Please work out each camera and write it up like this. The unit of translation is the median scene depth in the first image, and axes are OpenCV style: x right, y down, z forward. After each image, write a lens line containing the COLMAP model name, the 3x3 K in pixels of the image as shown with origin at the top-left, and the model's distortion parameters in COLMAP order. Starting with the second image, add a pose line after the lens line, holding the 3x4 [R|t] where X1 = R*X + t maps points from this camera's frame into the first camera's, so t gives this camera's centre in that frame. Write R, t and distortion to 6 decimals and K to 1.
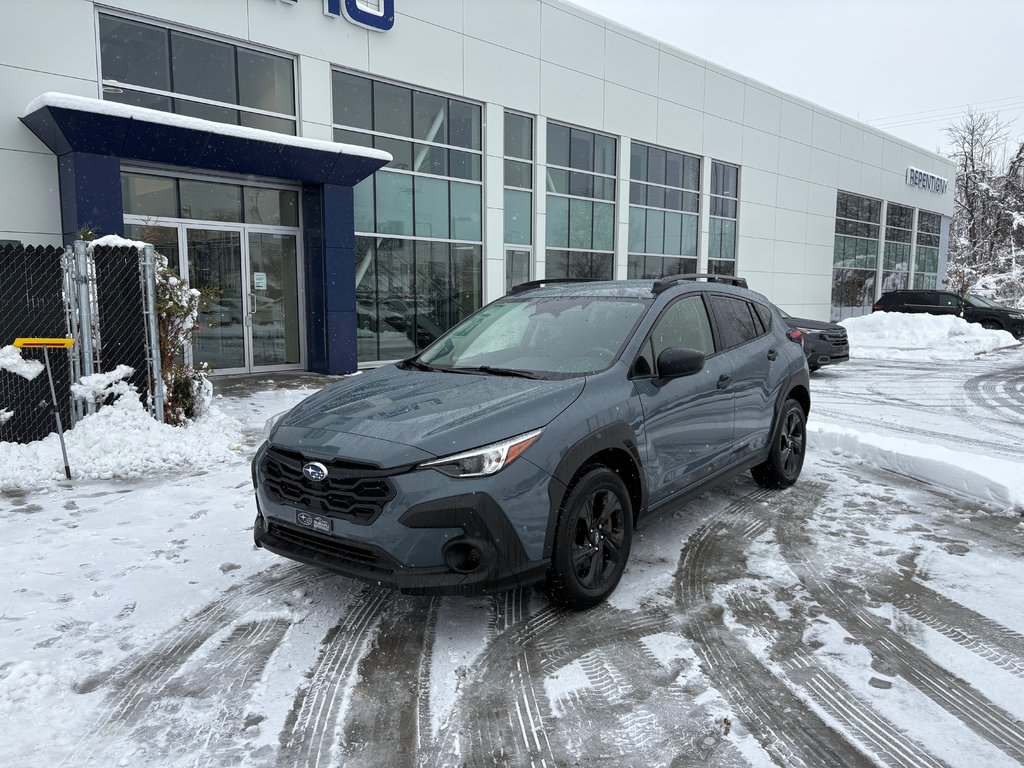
lens RADIAL K [[773.7, 0, 512.0], [0, 773.7, 384.0], [0, 0, 1]] dist [0.028409, -0.000435]
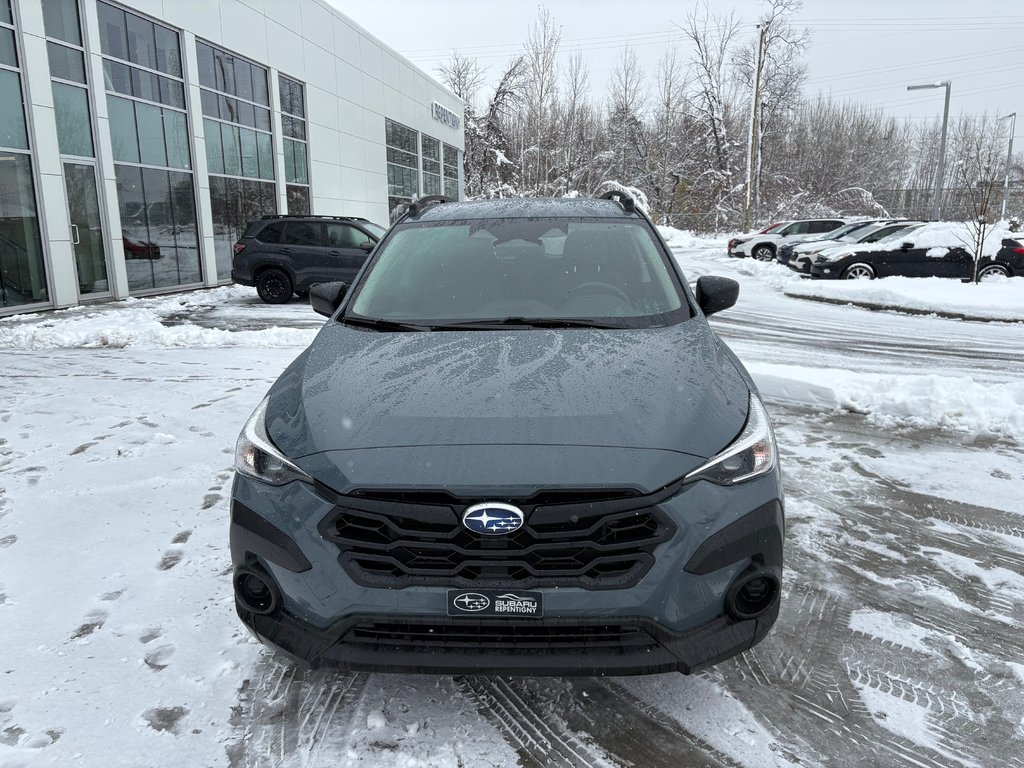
lens RADIAL K [[769.6, 0, 509.6], [0, 769.6, 387.3], [0, 0, 1]] dist [0.059898, -0.066872]
pose [[0.817076, -0.127527, 0.562248, -0.440392], [0.074807, 0.990436, 0.115935, -0.040444], [-0.571655, -0.052668, 0.818802, 0.415225]]
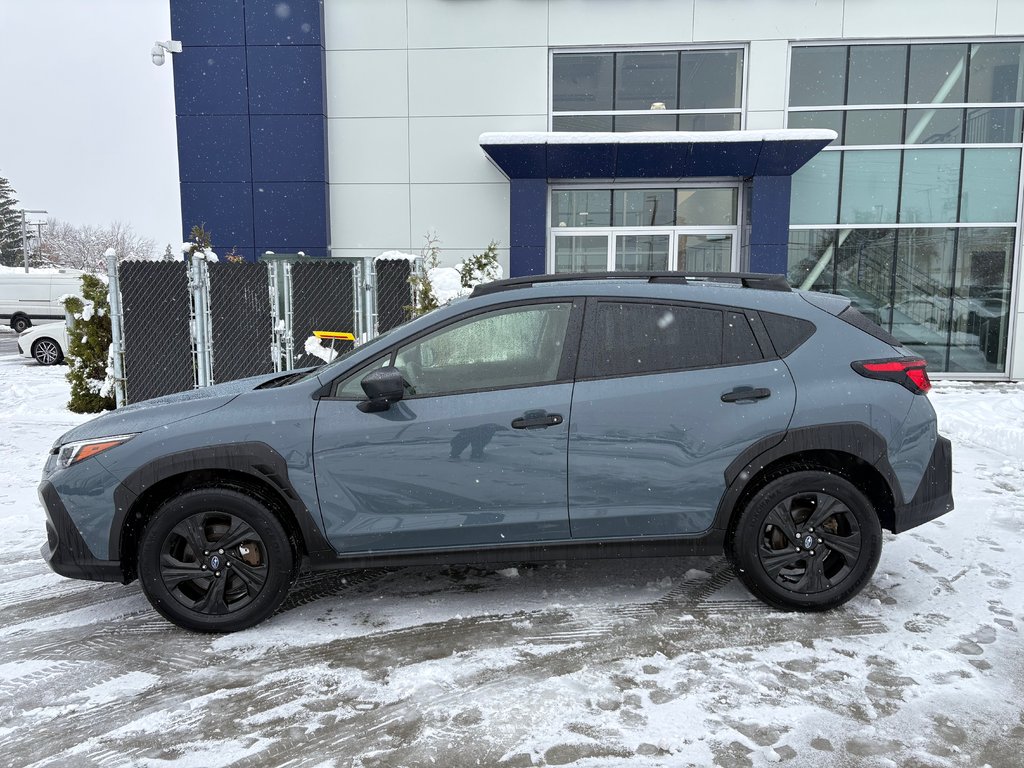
lens RADIAL K [[769.6, 0, 509.6], [0, 769.6, 387.3], [0, 0, 1]] dist [0.059898, -0.066872]
pose [[0.648207, 0.088241, -0.756334, 0.874946], [-0.084607, 0.995459, 0.043628, -0.069842], [0.756749, 0.035711, 0.652729, 0.552801]]
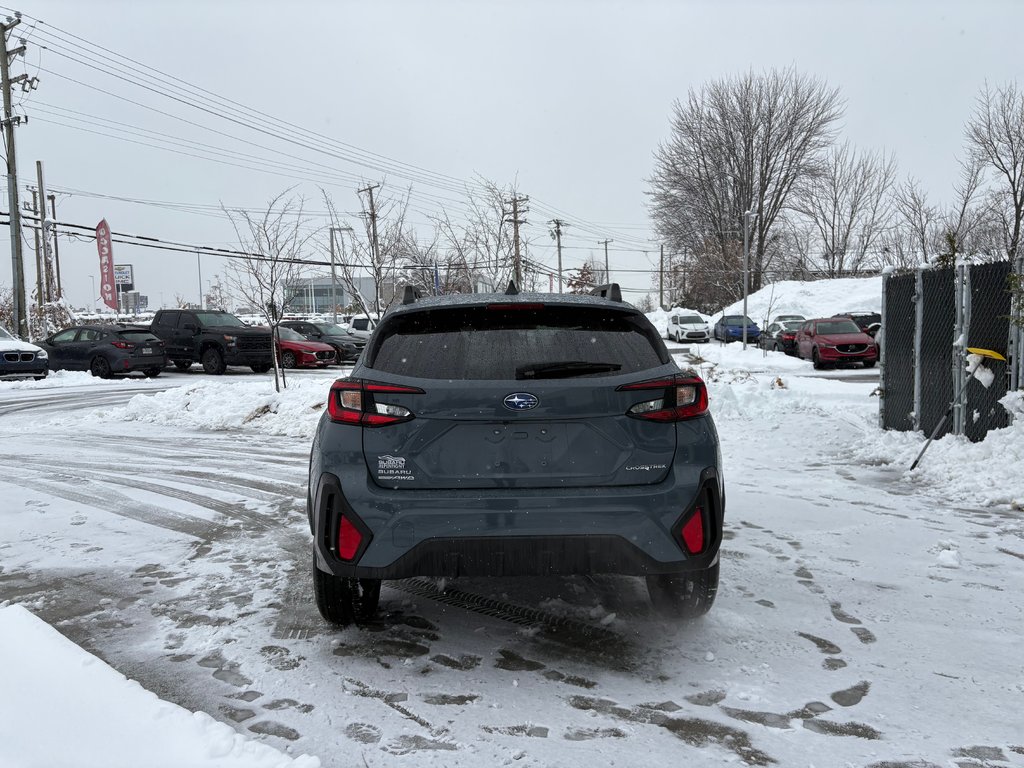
lens RADIAL K [[776.0, 0, 508.0], [0, 776.0, 388.3], [0, 0, 1]] dist [0.058261, -0.056488]
pose [[-0.766627, 0.066225, -0.638668, 0.861990], [-0.051338, 0.985160, 0.163778, -0.217887], [0.640037, 0.158345, -0.751851, 2.068811]]
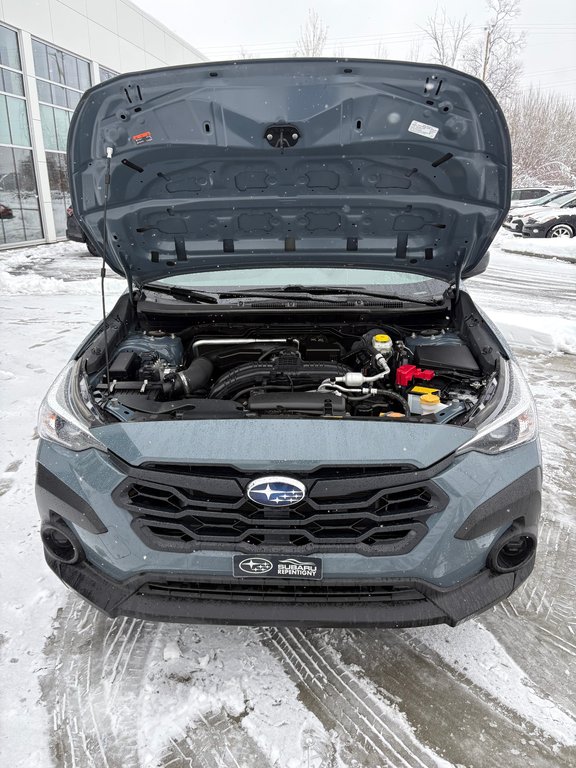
lens RADIAL K [[577.2, 0, 283.6], [0, 577.2, 380.9], [0, 0, 1]] dist [0.059898, -0.066872]
pose [[0.818335, -0.184590, 0.544292, -0.381410], [0.072298, 0.972560, 0.221134, -0.057901], [-0.570176, -0.141611, 0.809226, 0.505469]]
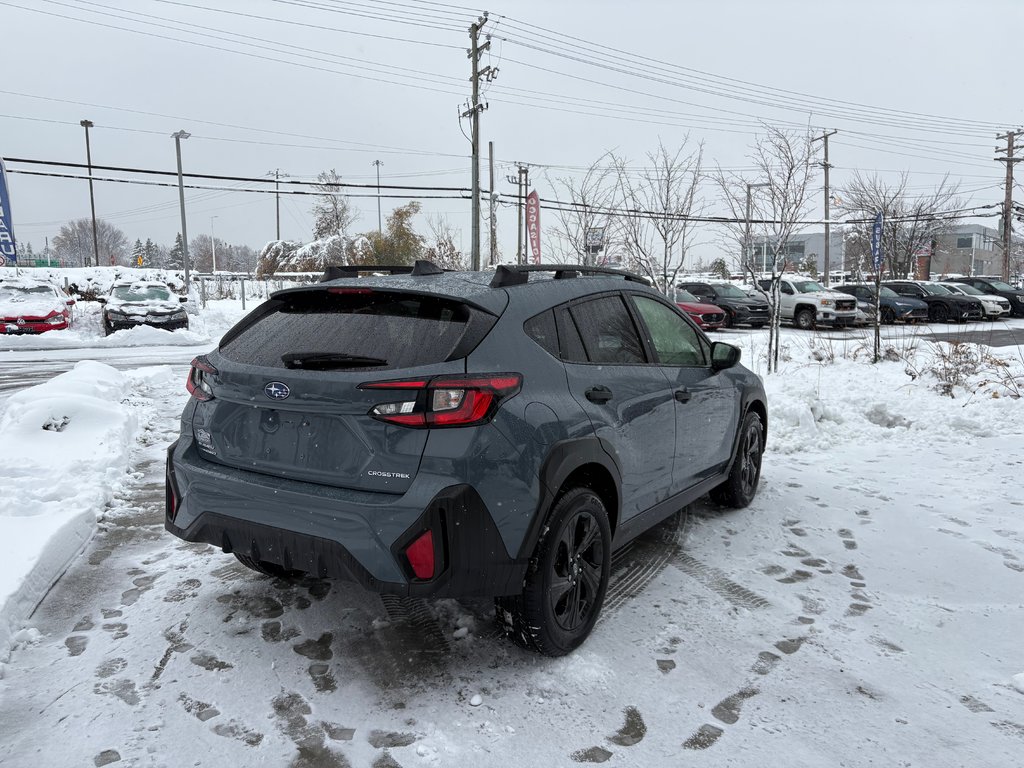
lens RADIAL K [[776.0, 0, 508.0], [0, 776.0, 388.3], [0, 0, 1]] dist [0.058261, -0.056488]
pose [[-0.993107, 0.016868, -0.115995, 0.307166], [-0.010846, 0.972122, 0.234224, -0.257460], [0.116712, 0.233868, -0.965238, 2.238831]]
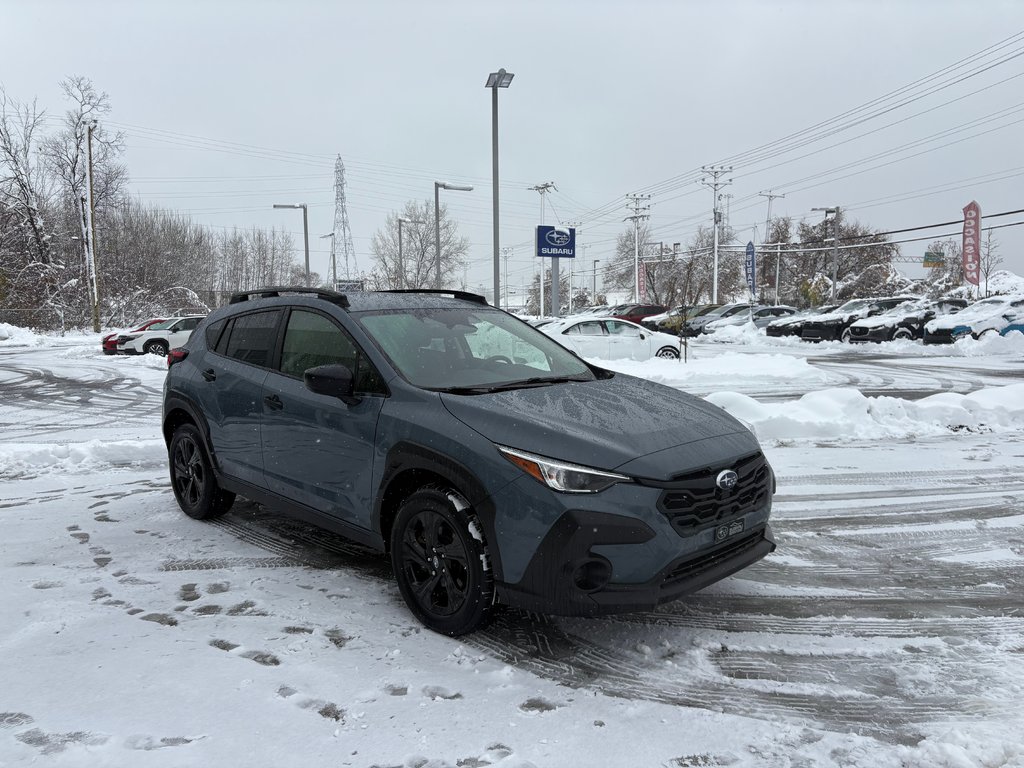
lens RADIAL K [[761.1, 0, 503.8], [0, 761.1, 403.2], [0, 0, 1]] dist [0.075925, -0.081892]
pose [[0.124870, -0.114302, 0.985567, -0.983128], [0.119475, 0.987846, 0.099429, -0.090944], [-0.984953, 0.105335, 0.137009, 0.898925]]
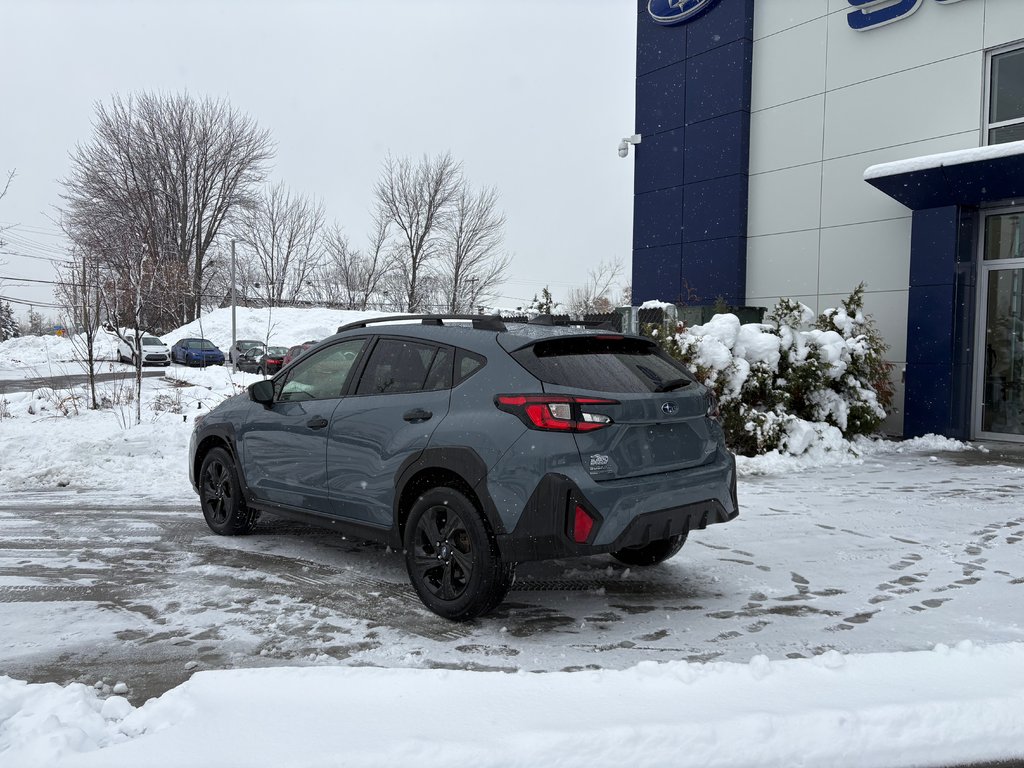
lens RADIAL K [[773.7, 0, 512.0], [0, 773.7, 384.0], [0, 0, 1]] dist [0.028409, -0.000435]
pose [[-0.132399, 0.046614, -0.990100, 1.358447], [-0.117684, 0.991089, 0.062397, -0.161109], [0.984185, 0.124781, -0.125734, 1.499789]]
